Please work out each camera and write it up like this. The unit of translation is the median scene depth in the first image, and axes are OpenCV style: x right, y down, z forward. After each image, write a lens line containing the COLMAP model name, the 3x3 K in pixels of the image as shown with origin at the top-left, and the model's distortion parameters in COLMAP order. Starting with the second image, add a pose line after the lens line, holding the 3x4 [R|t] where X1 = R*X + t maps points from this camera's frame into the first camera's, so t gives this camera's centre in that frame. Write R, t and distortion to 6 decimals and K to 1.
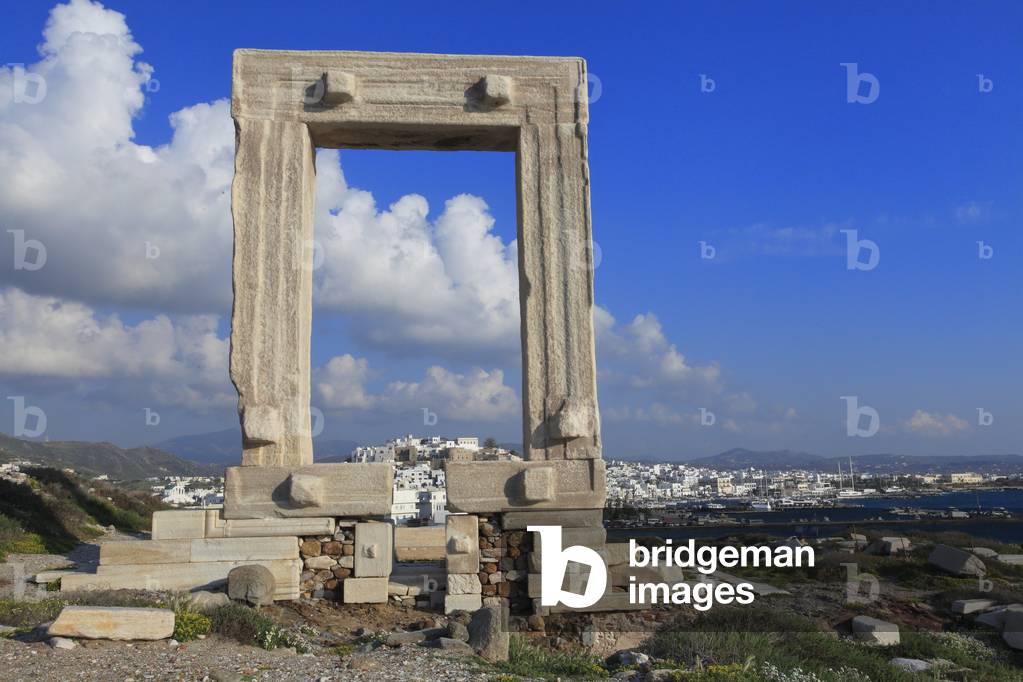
lens RADIAL K [[899.1, 0, 512.7], [0, 899.1, 342.8], [0, 0, 1]] dist [-0.014068, 0.009064]
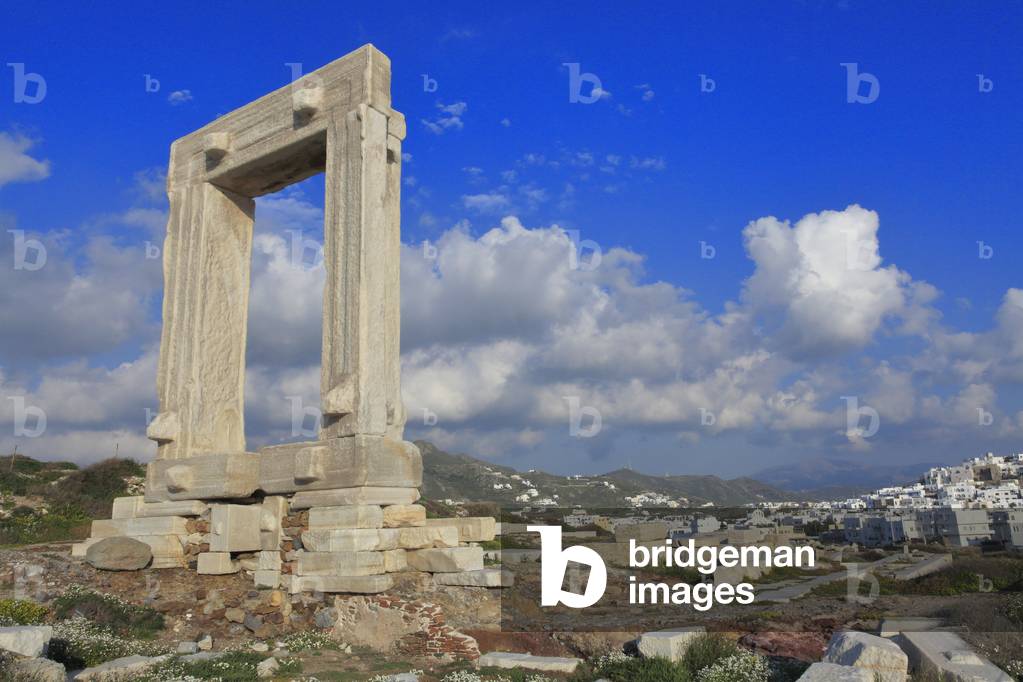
lens RADIAL K [[788.5, 0, 508.0], [0, 788.5, 338.6], [0, 0, 1]] dist [-0.020449, 0.031067]
pose [[0.758465, -0.152911, -0.633521, 0.750954], [0.114805, 0.988232, -0.101078, 0.128432], [0.641522, 0.003933, 0.767095, 0.441768]]
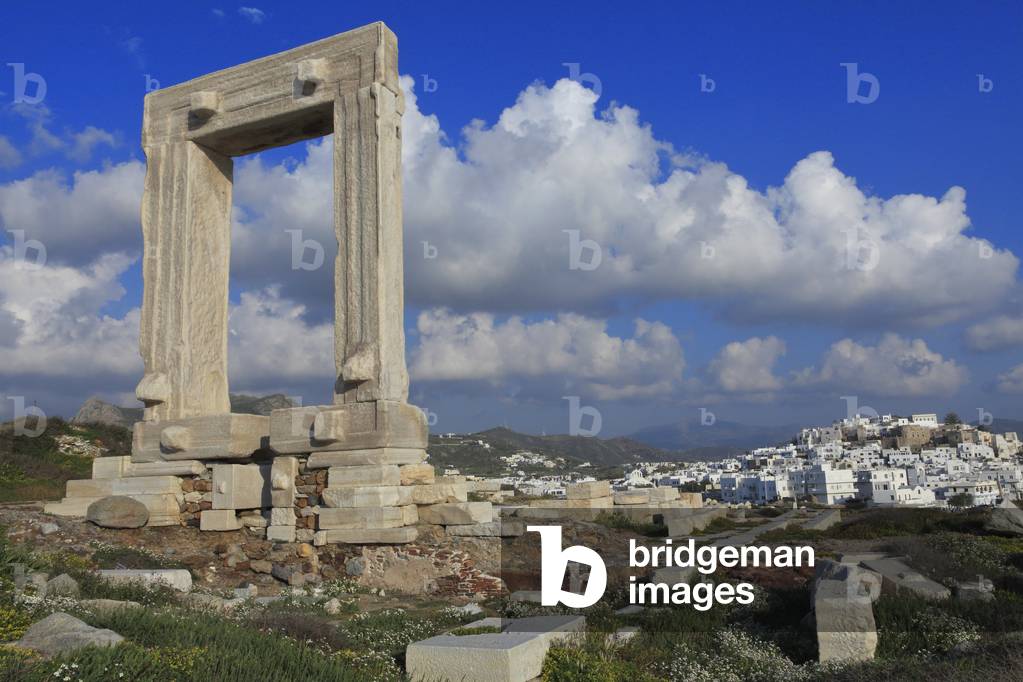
lens RADIAL K [[852.0, 0, 513.0], [0, 852.0, 344.6], [0, 0, 1]] dist [-0.010272, 0.009813]
pose [[0.854476, -0.091496, -0.511369, 0.720343], [0.096586, 0.995185, -0.016670, 0.094335], [0.510432, -0.035147, 0.859199, 0.225203]]
